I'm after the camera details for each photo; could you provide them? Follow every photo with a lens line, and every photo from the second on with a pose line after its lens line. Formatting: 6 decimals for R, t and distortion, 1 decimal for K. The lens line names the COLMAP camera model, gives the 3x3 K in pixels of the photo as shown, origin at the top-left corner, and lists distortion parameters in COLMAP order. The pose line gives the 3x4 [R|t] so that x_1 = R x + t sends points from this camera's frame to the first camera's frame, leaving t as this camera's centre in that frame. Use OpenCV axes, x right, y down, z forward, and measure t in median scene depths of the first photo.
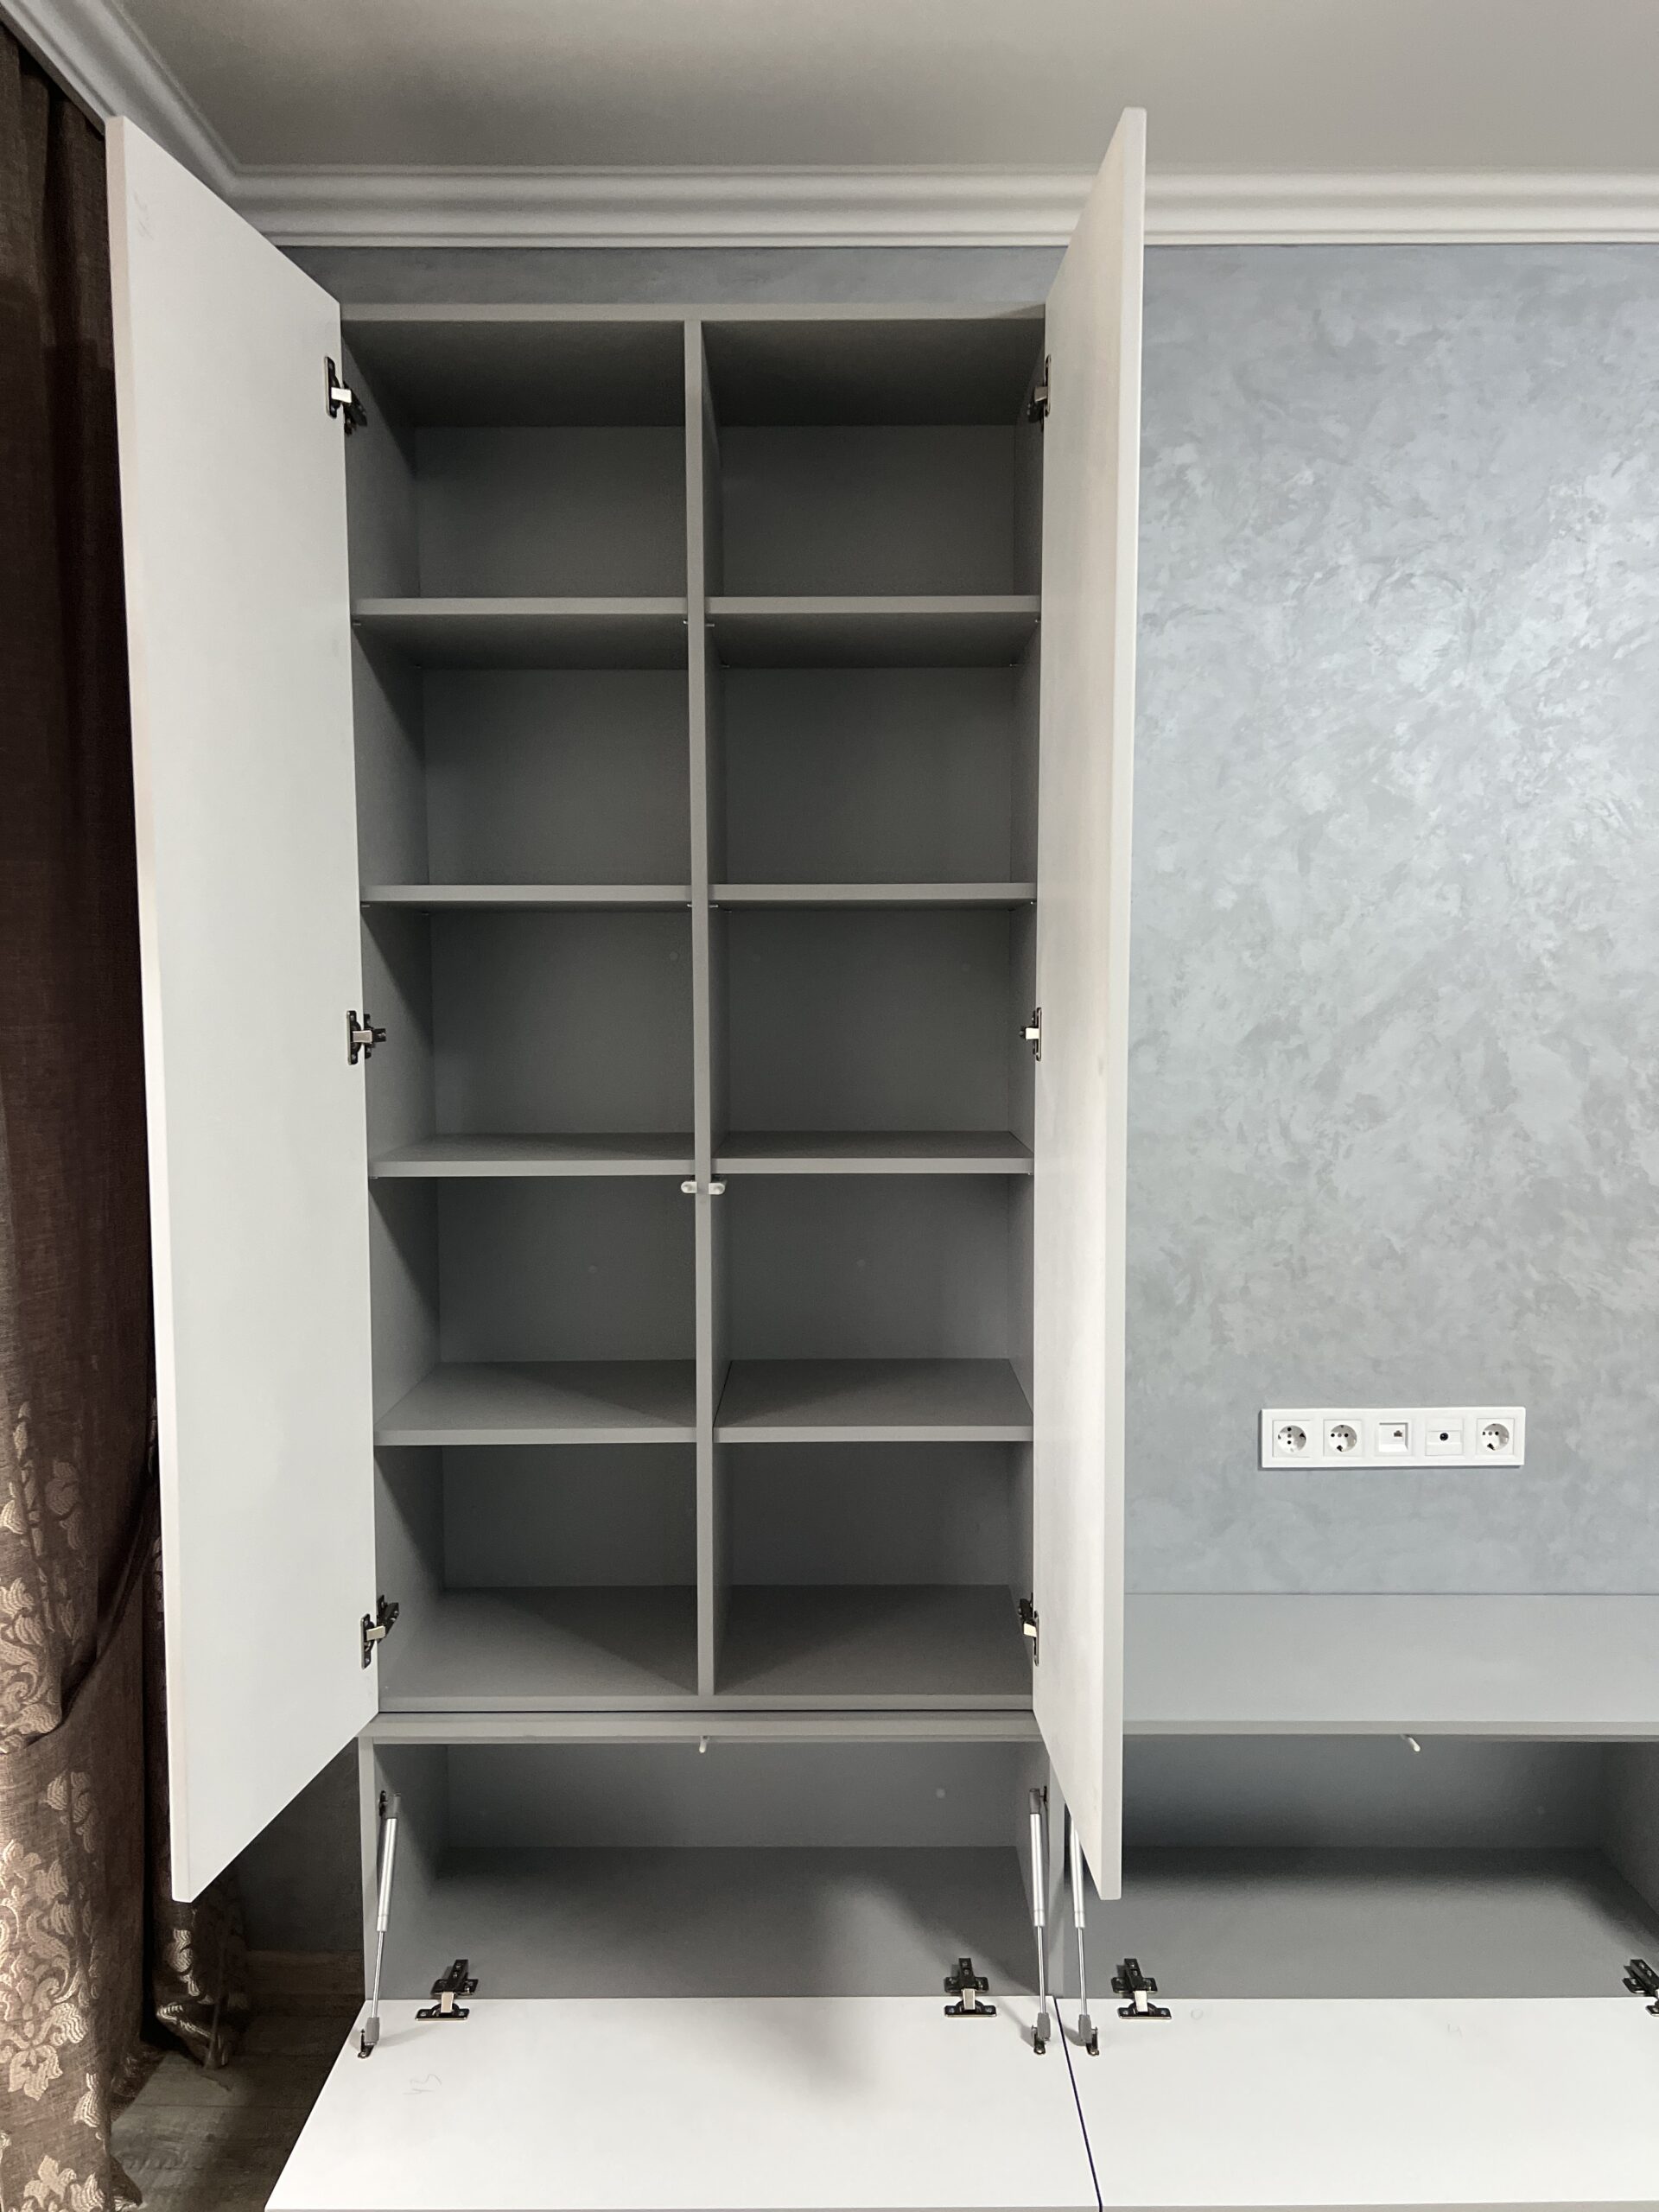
lens RADIAL K [[1681.6, 0, 847.8], [0, 1681.6, 1136.6], [0, 0, 1]] dist [0.065329, -0.077889]
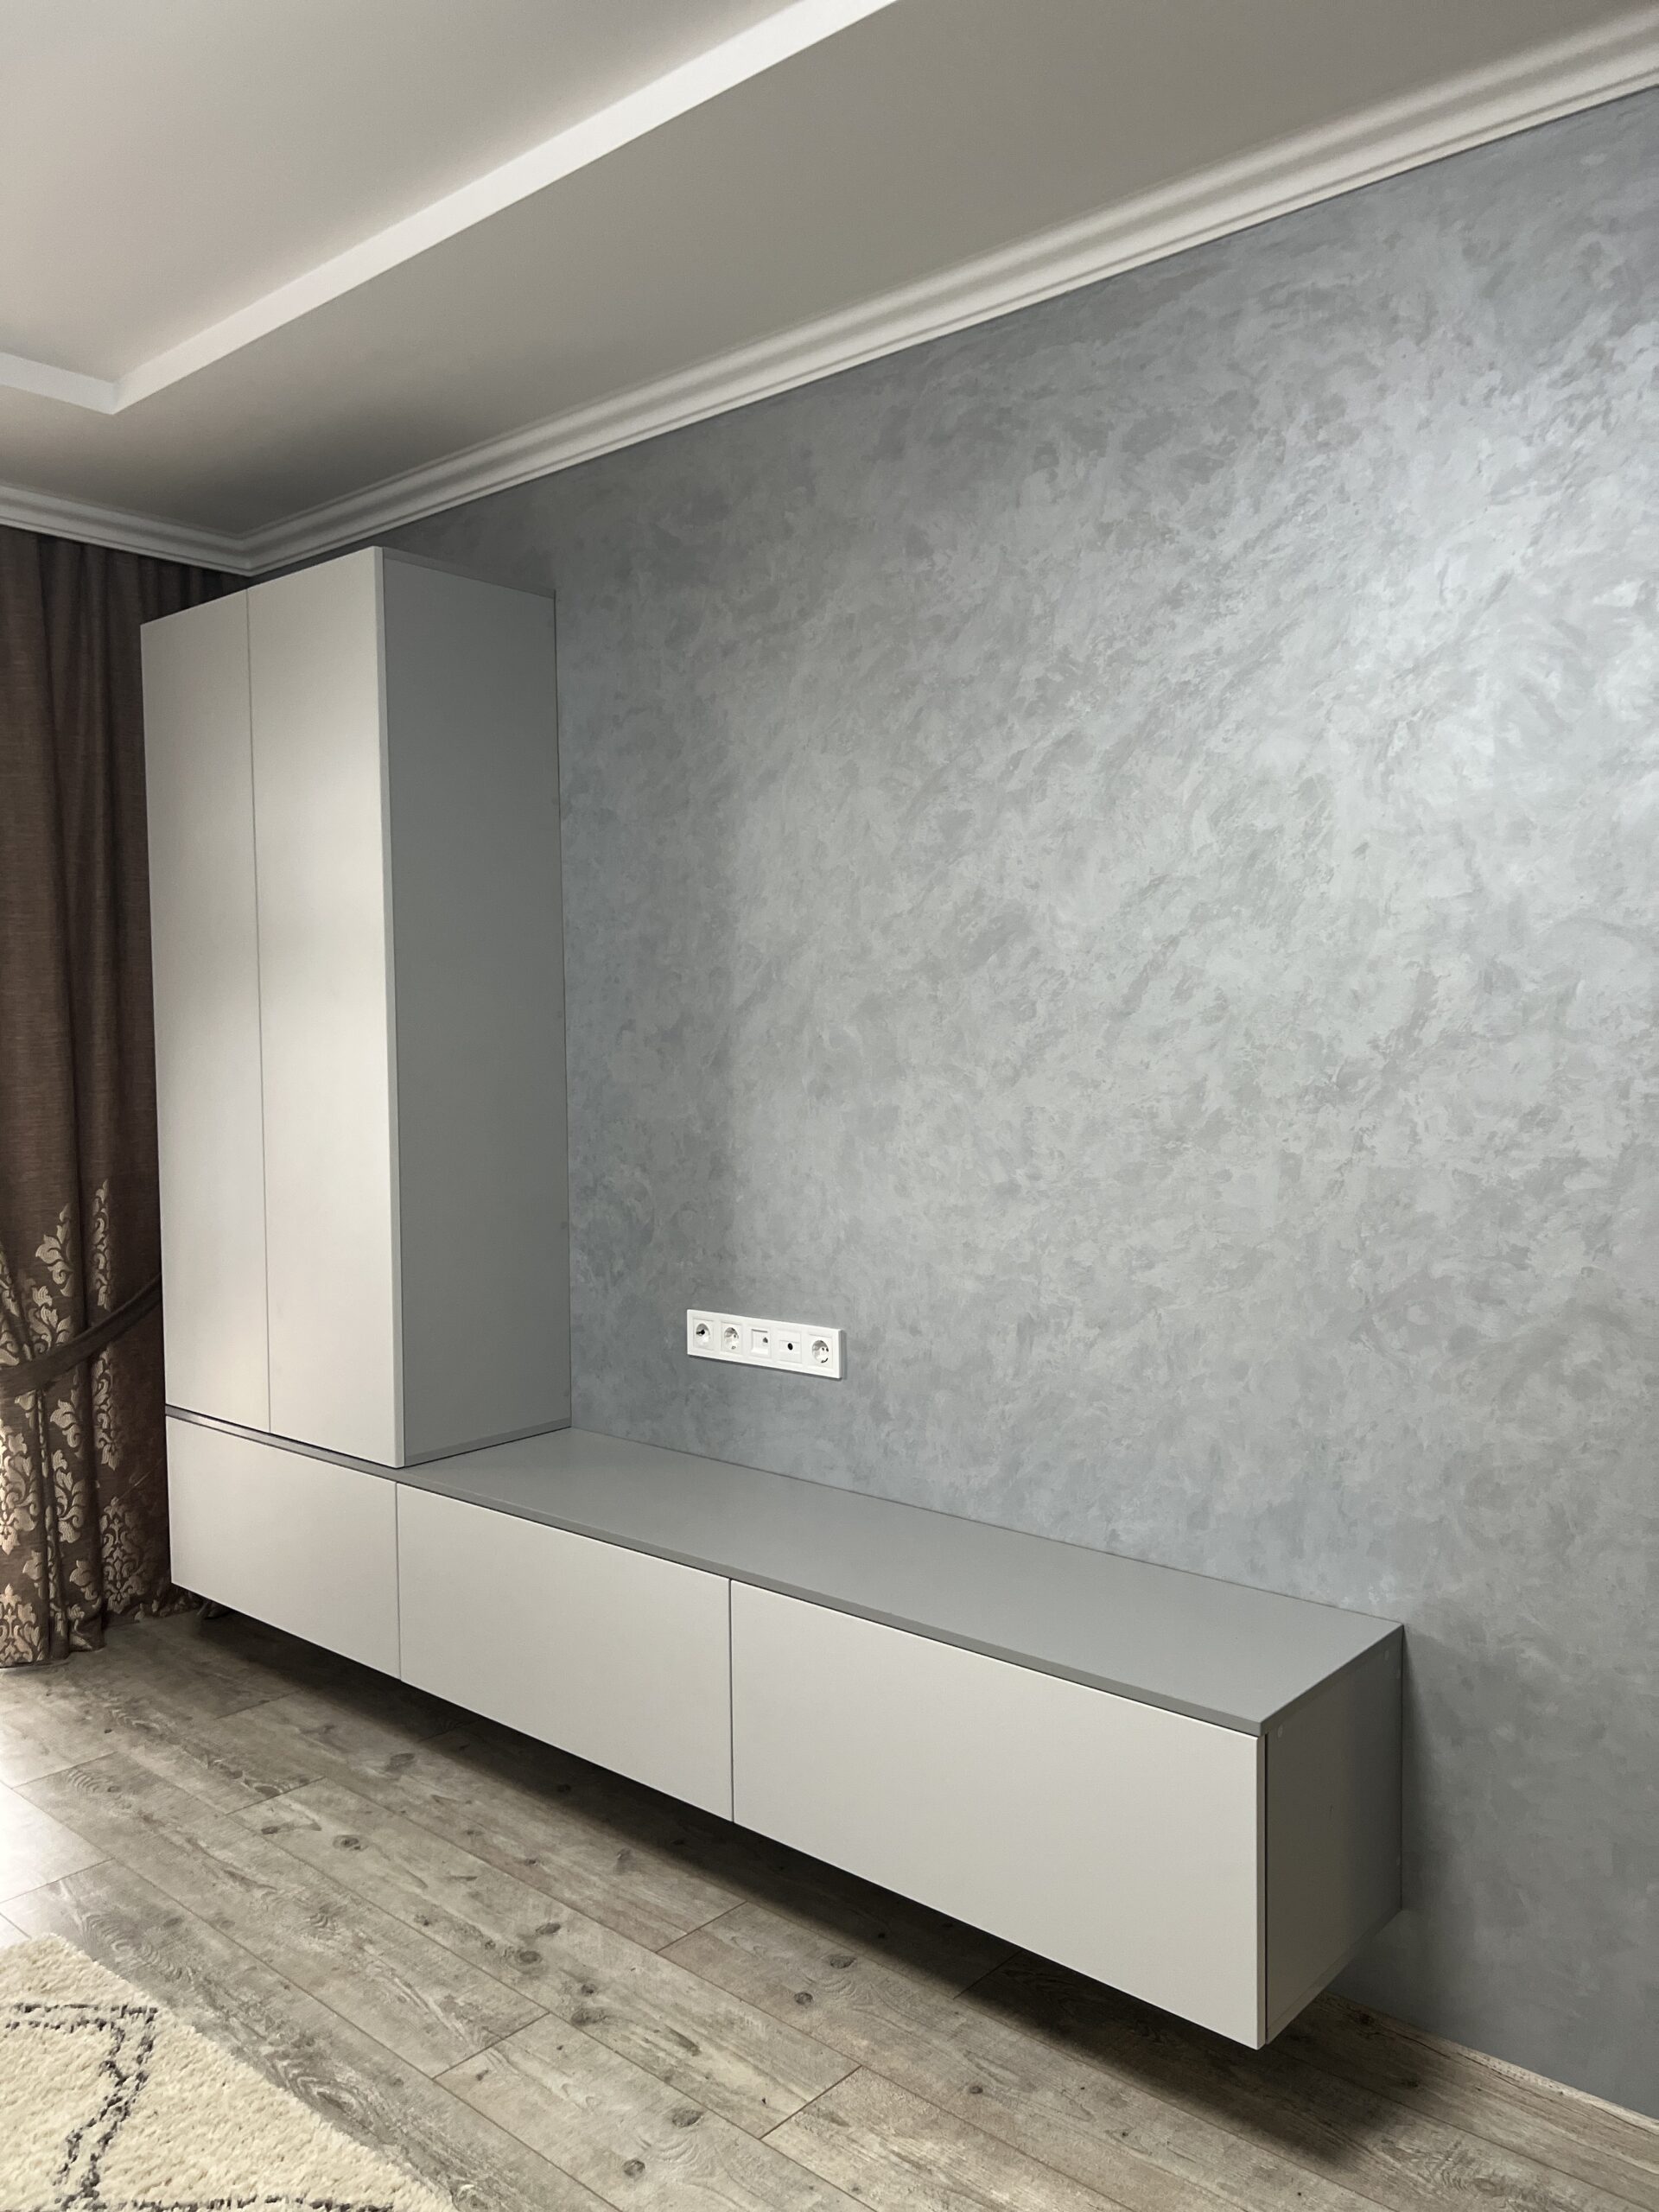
lens RADIAL K [[1681.6, 0, 824.1], [0, 1681.6, 1119.4], [0, 0, 1]] dist [0.065329, -0.077889]
pose [[0.745756, 0.031872, -0.665457, 1.200389], [-0.054522, 0.998424, -0.013281, 0.027654], [0.663985, 0.046186, 0.746318, 0.100213]]
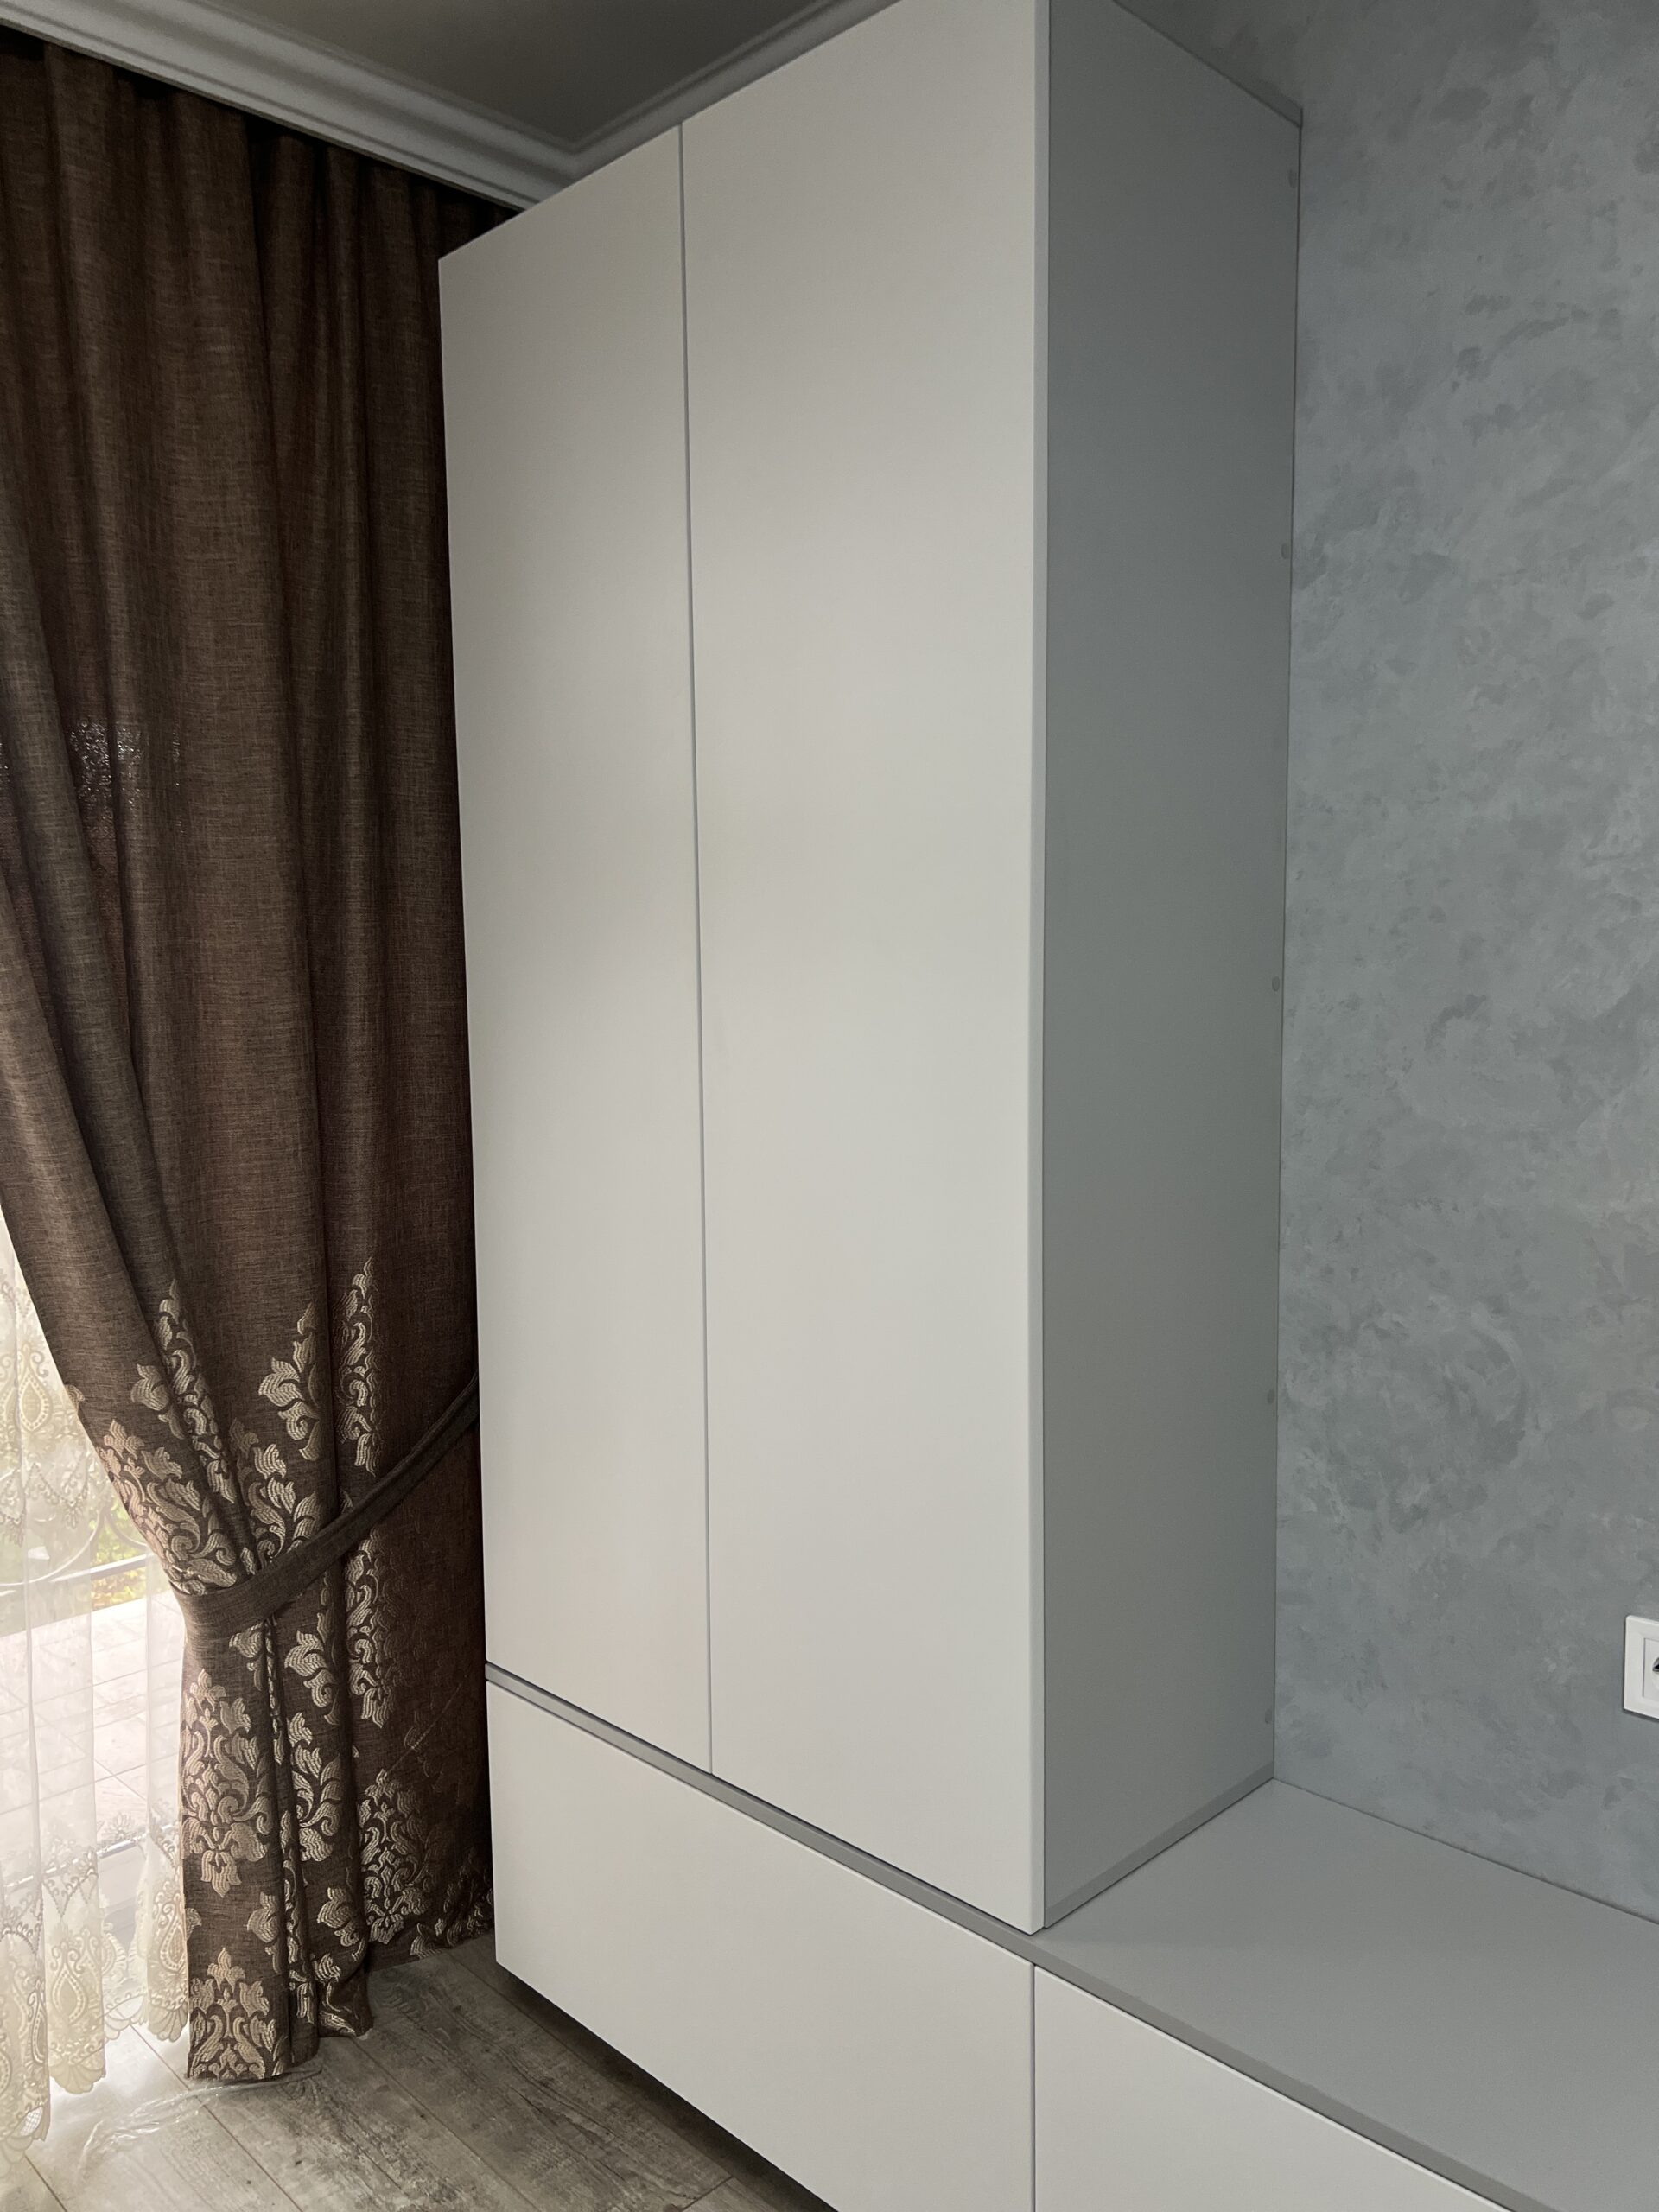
lens RADIAL K [[1681.6, 0, 816.0], [0, 1681.6, 1137.8], [0, 0, 1]] dist [0.065329, -0.077889]
pose [[0.698648, 0.068124, -0.712215, 0.476320], [-0.056625, 0.997599, 0.039875, -0.019734], [0.713221, 0.012470, 0.700828, 0.362507]]
